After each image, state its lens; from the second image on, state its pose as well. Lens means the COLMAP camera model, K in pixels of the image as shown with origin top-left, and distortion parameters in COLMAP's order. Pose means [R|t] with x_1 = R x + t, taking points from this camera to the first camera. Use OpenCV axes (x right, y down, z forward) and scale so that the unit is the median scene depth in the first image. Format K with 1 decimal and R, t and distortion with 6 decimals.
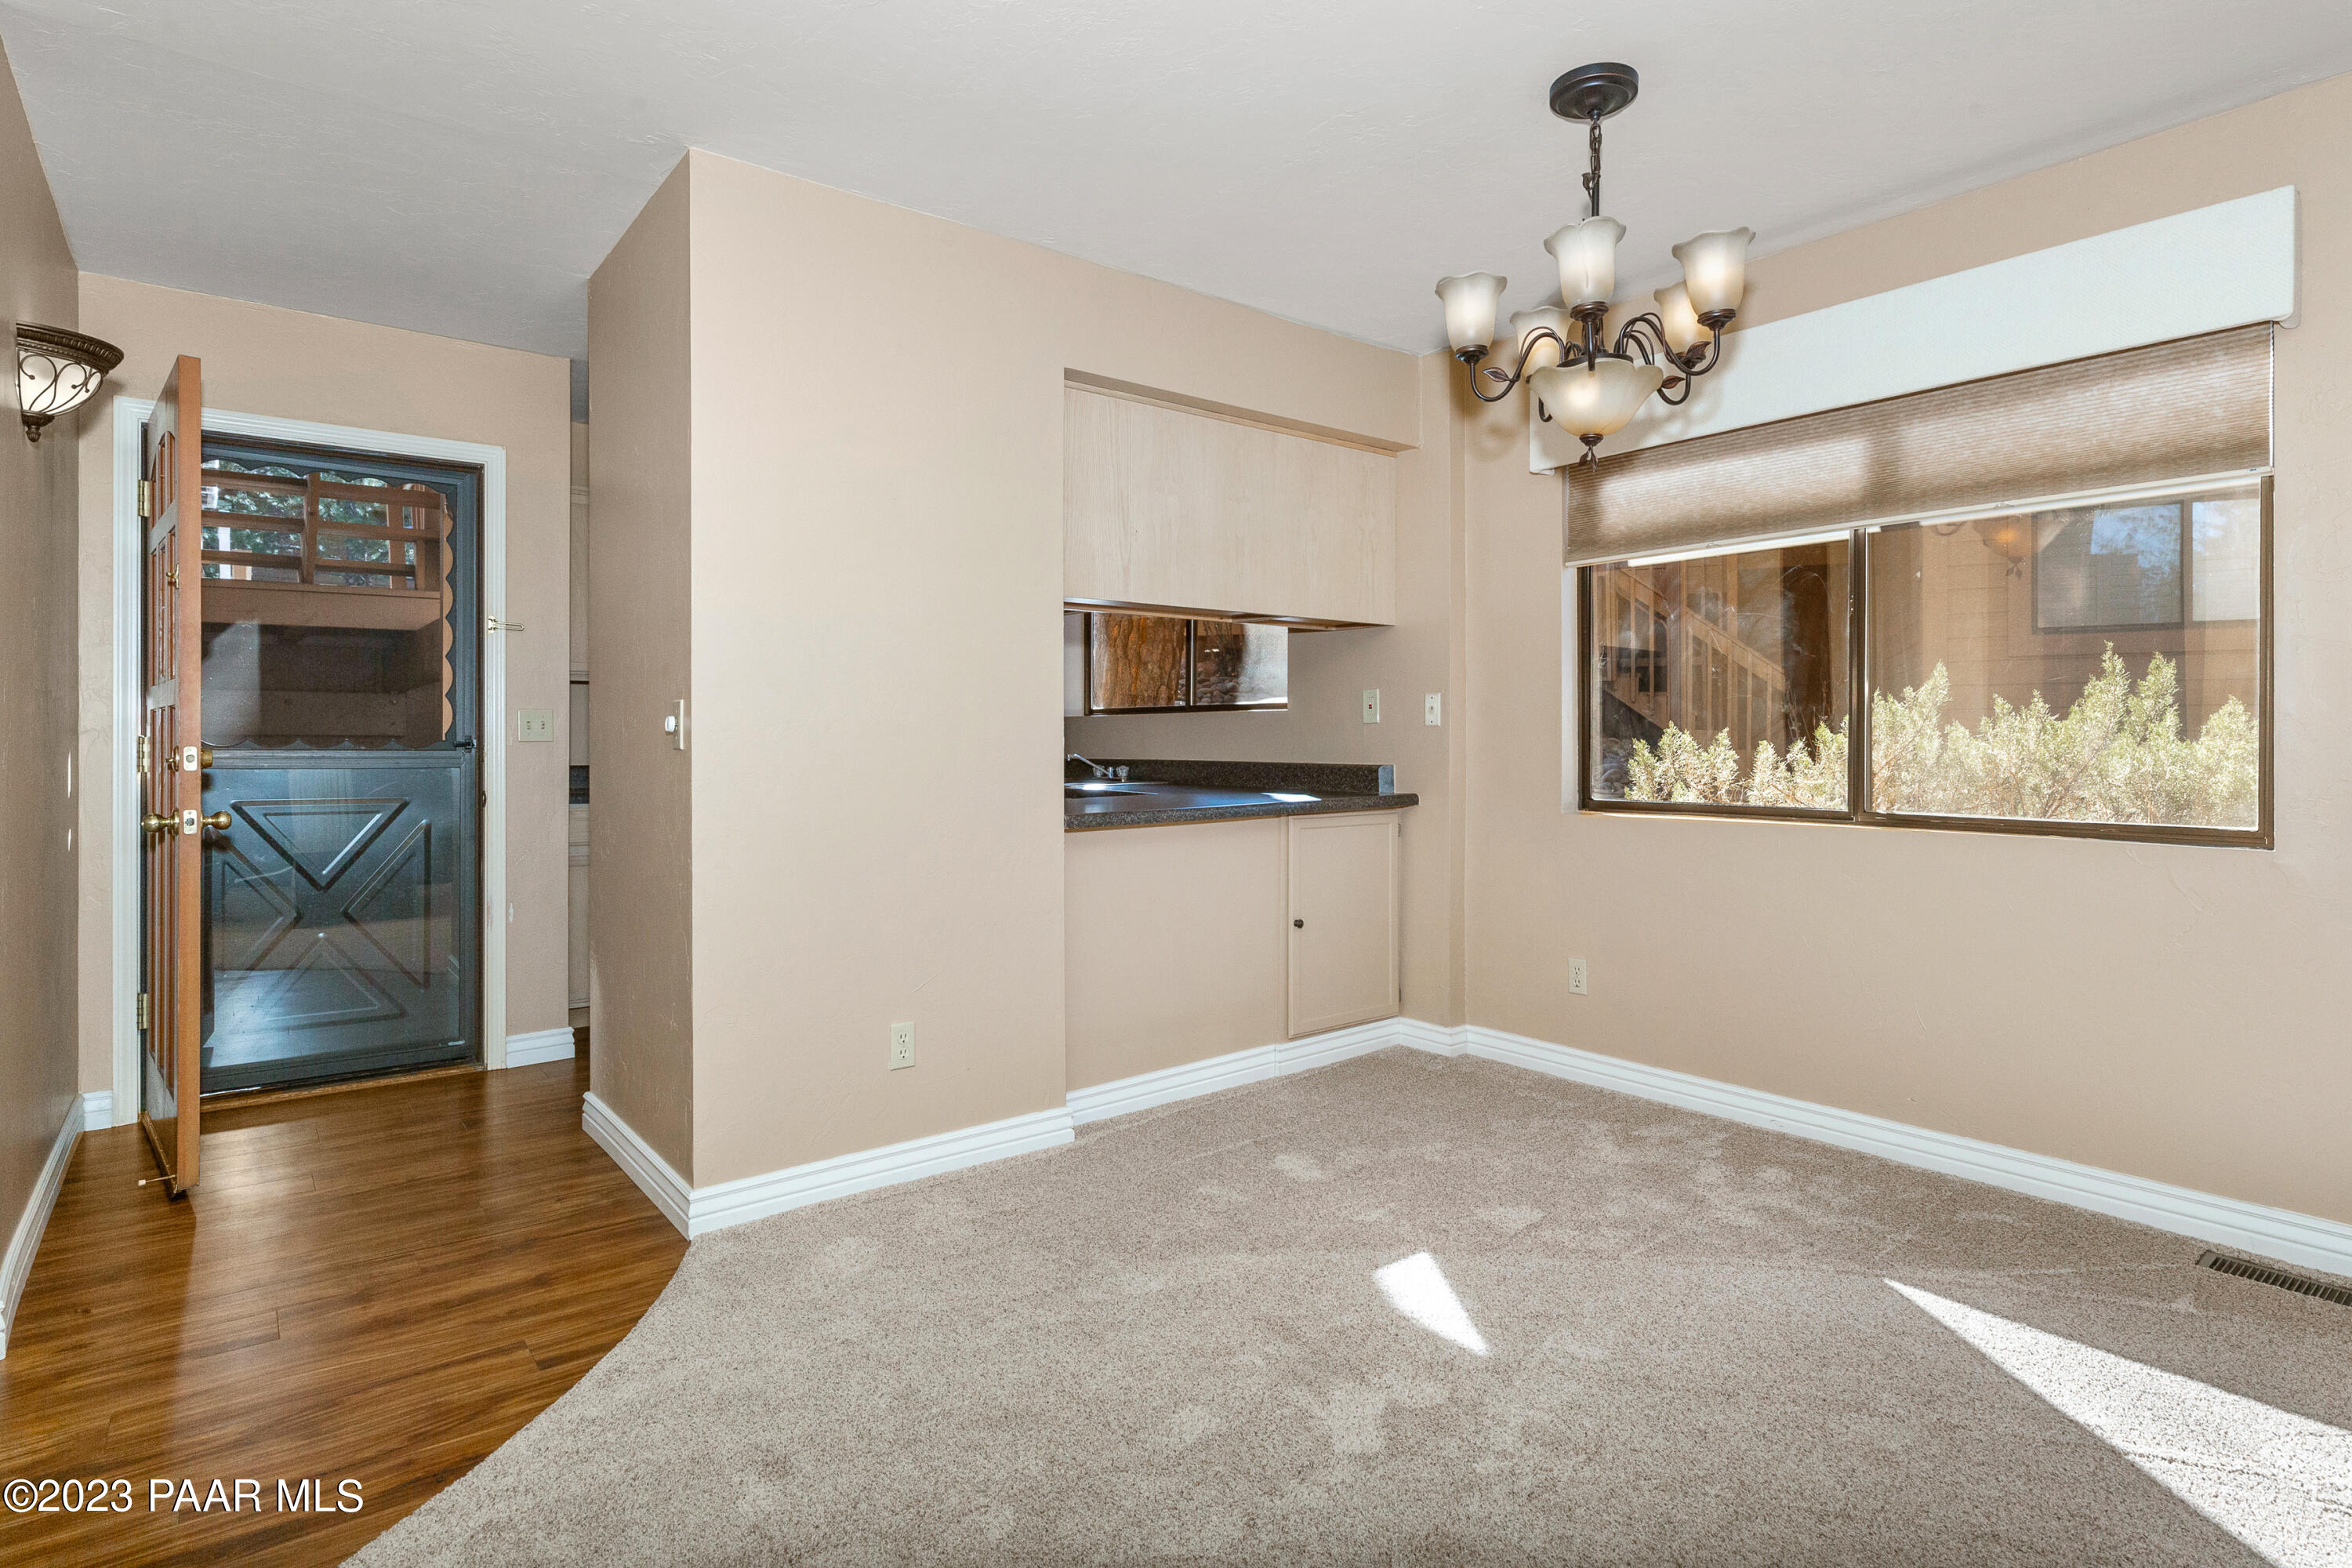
lens RADIAL K [[1182.3, 0, 1176.0], [0, 1182.3, 784.0], [0, 0, 1]] dist [0.002733, 0.000652]
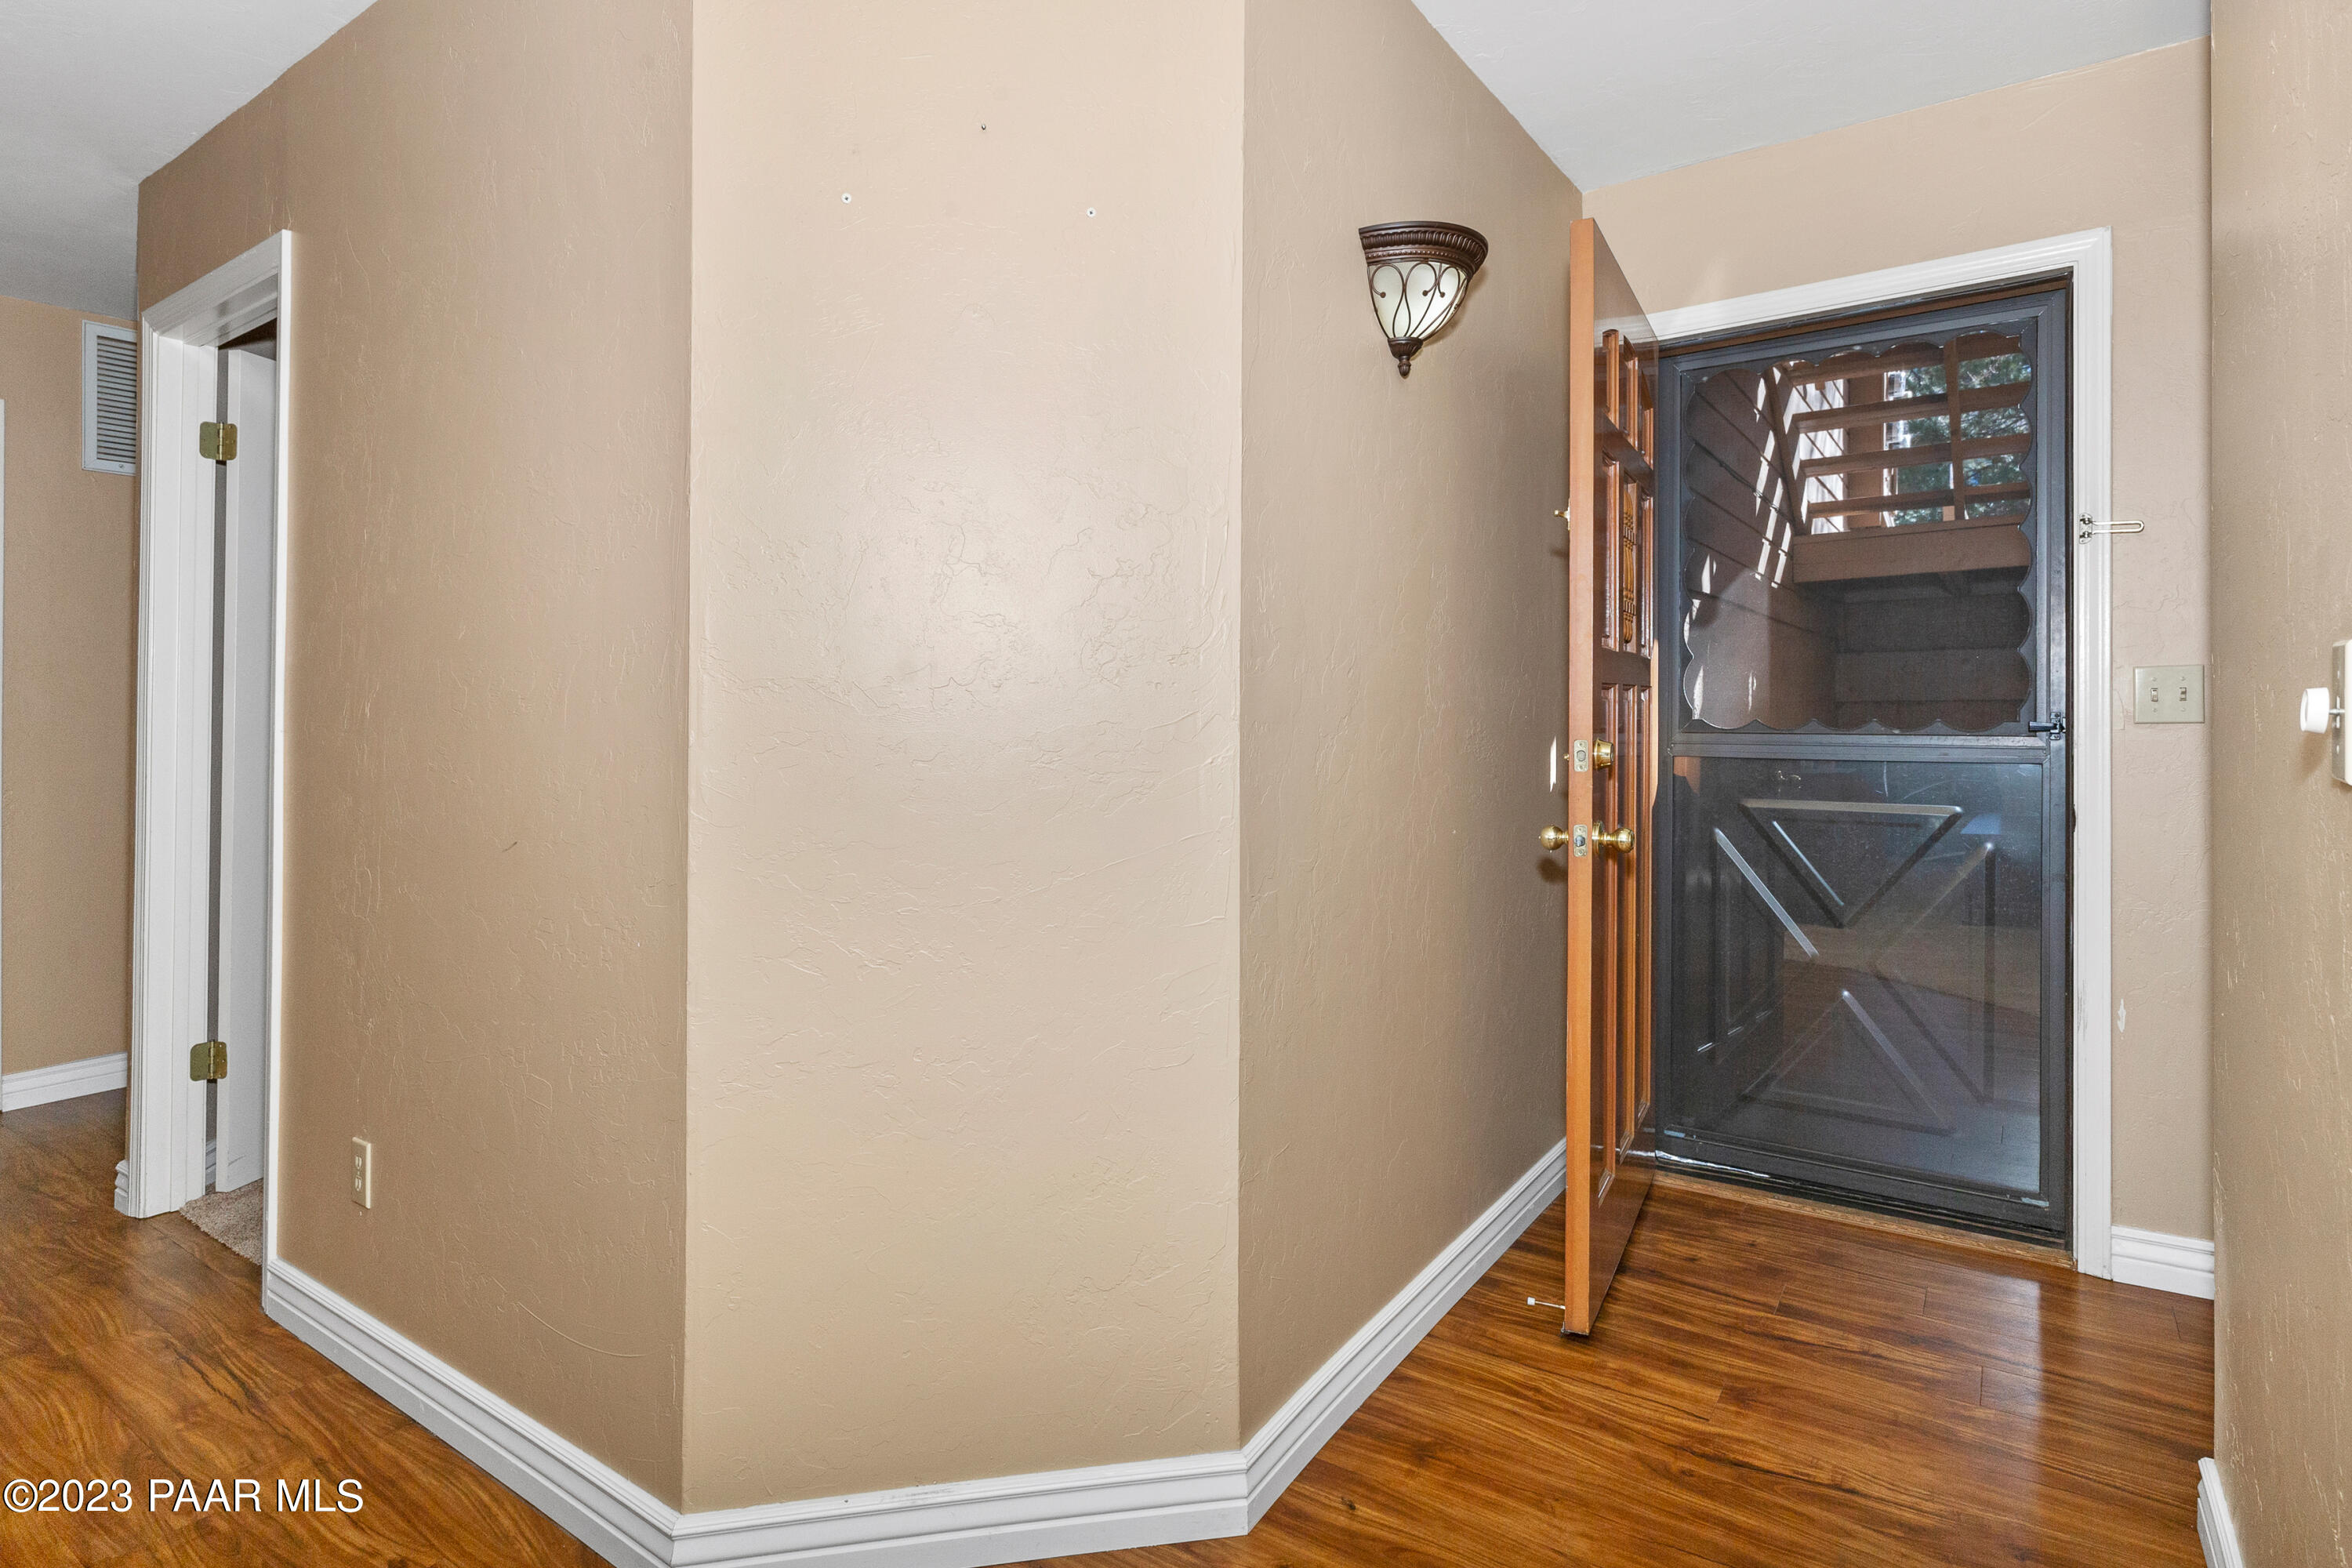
lens RADIAL K [[1239.6, 0, 1182.7], [0, 1239.6, 693.7], [0, 0, 1]] dist [-0.000191, -0.000472]
pose [[0.297582, -0.011079, -0.954632, -0.115268], [-0.023497, 0.999545, -0.018925, -0.028589], [0.954407, 0.028063, 0.297186, 0.379273]]
